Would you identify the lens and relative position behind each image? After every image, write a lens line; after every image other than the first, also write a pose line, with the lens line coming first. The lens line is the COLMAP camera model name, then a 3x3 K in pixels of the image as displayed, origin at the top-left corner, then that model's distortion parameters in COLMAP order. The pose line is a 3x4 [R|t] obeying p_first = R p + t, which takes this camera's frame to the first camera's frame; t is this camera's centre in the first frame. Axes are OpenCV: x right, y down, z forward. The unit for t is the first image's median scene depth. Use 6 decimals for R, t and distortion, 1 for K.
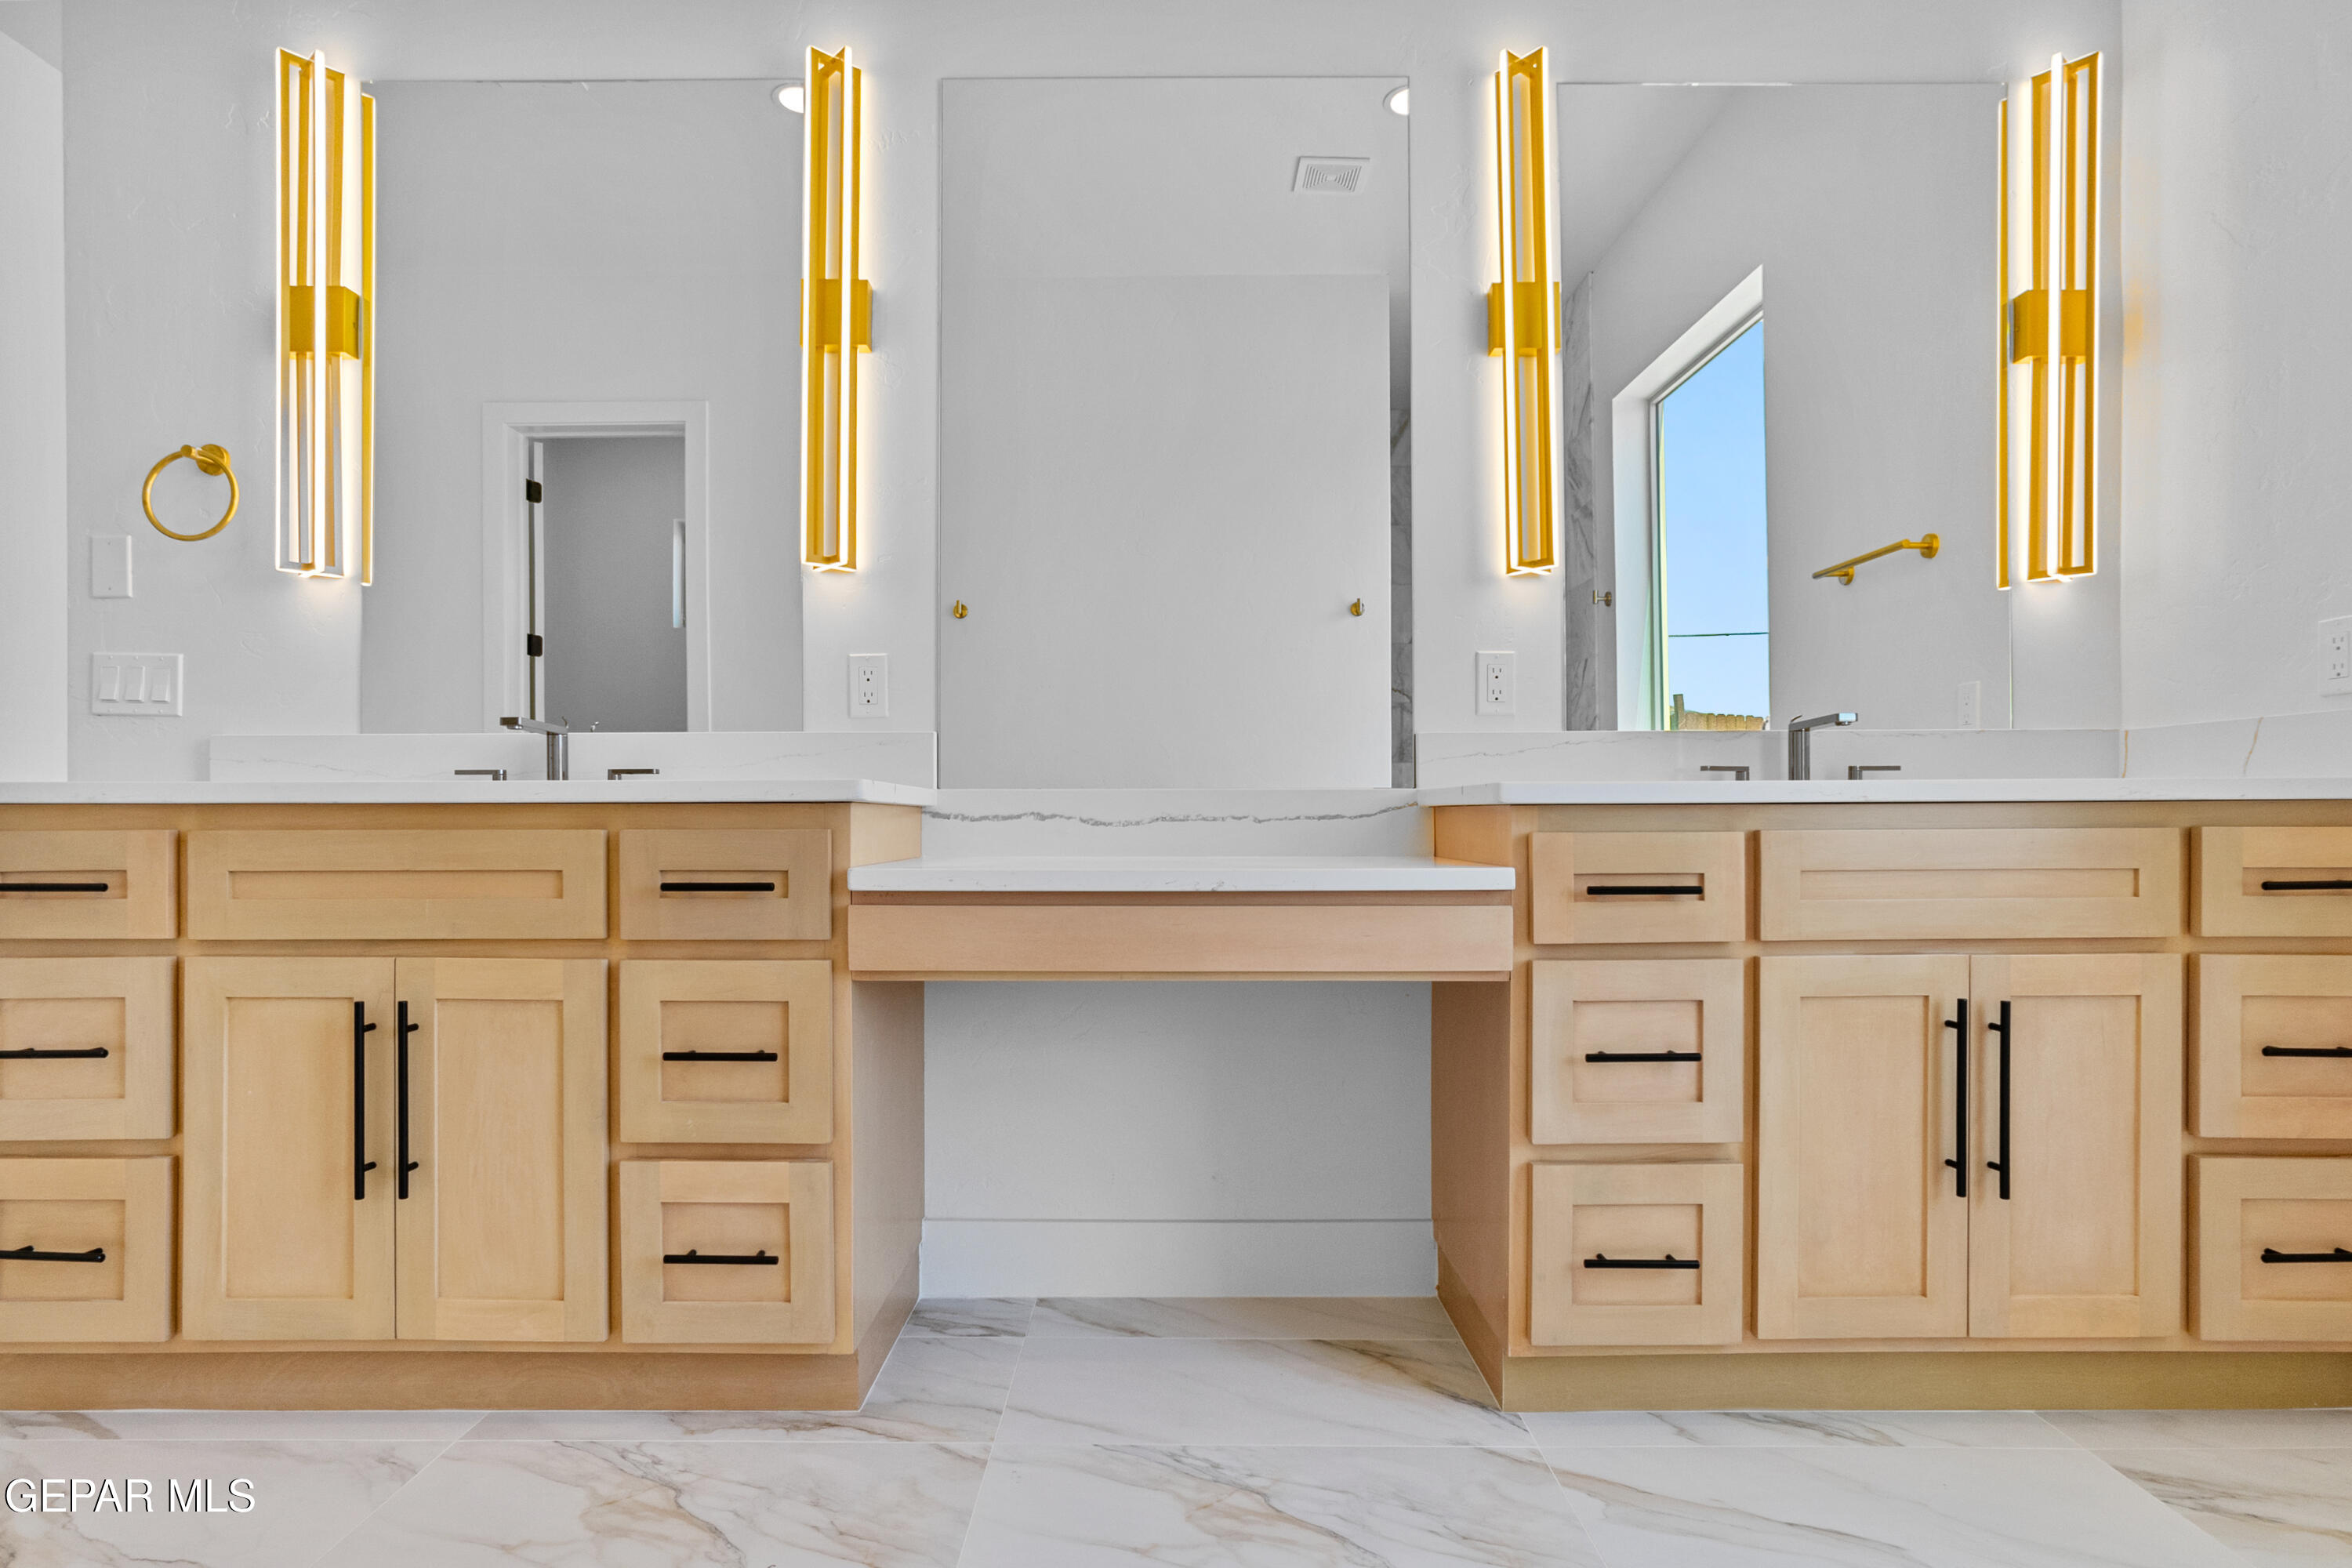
lens RADIAL K [[1271.3, 0, 1178.3], [0, 1271.3, 802.5], [0, 0, 1]] dist [-0.003135, 0.000838]
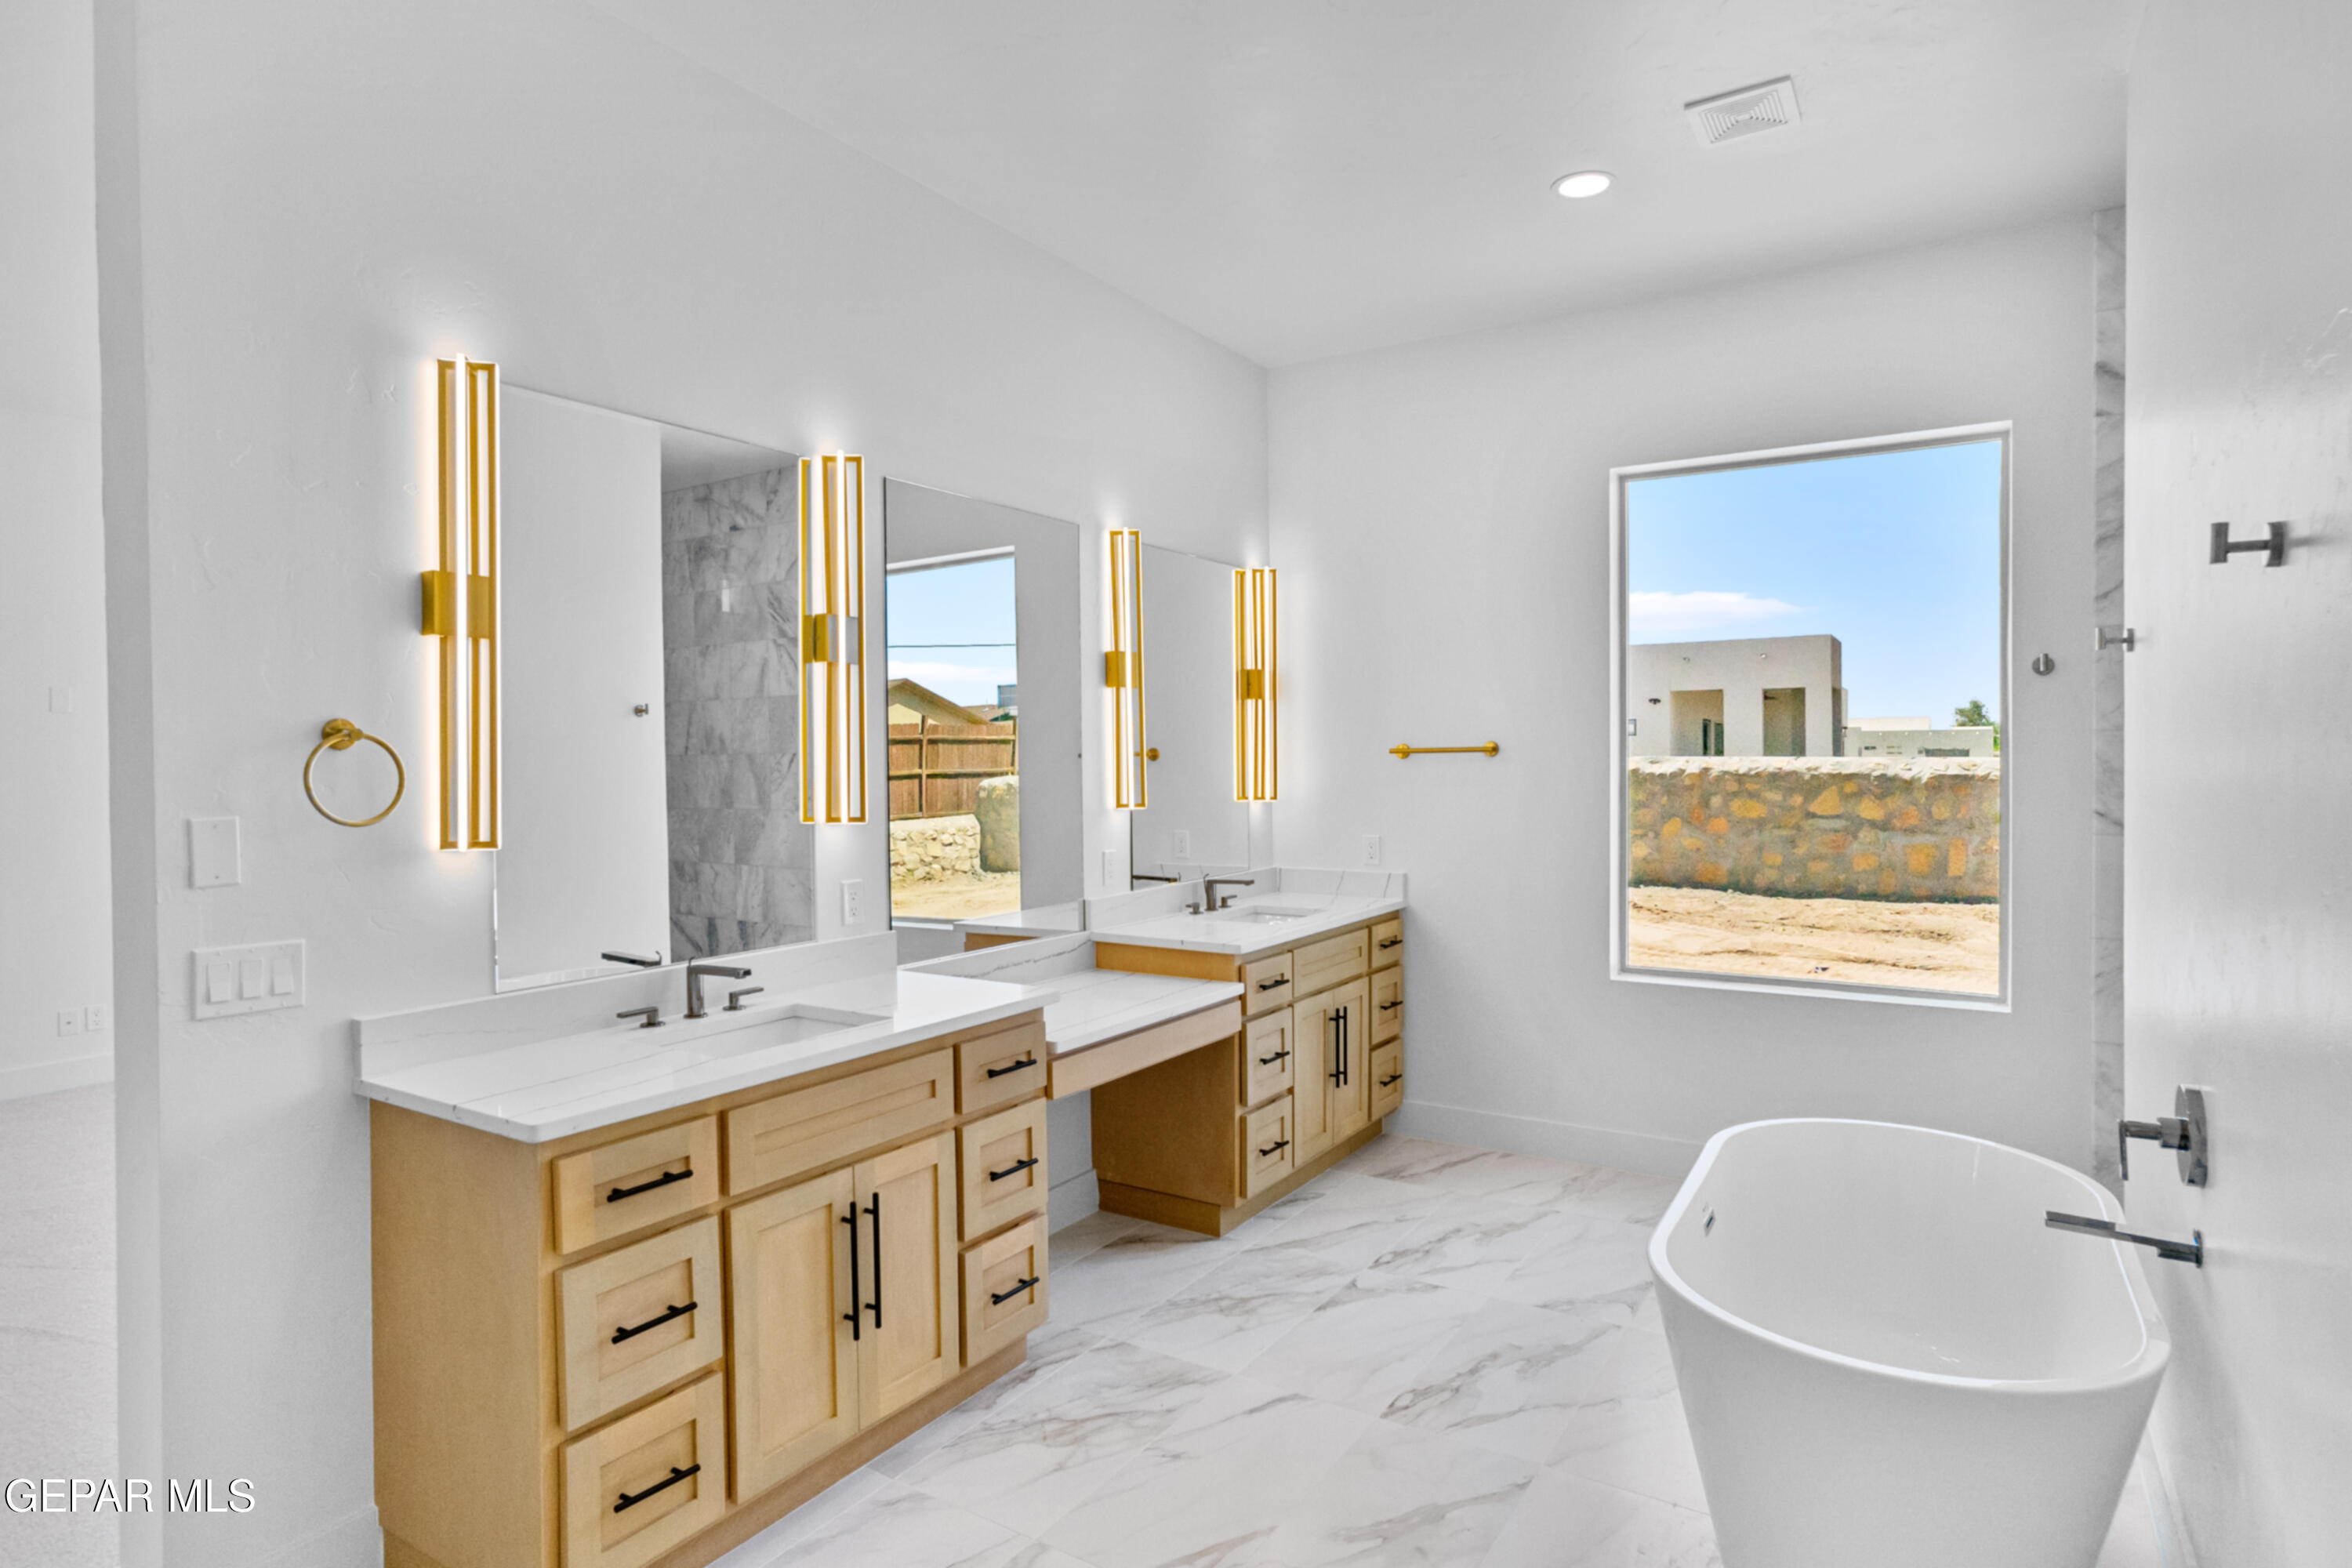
lens RADIAL K [[1223.5, 0, 1176.0], [0, 1223.5, 784.0], [0, 0, 1]] dist [-0.003886, -0.000369]
pose [[0.540796, -0.013112, 0.841051, -1.553640], [-0.008845, 0.999735, 0.021274, -0.333266], [-0.841107, -0.018944, 0.540537, -0.026866]]
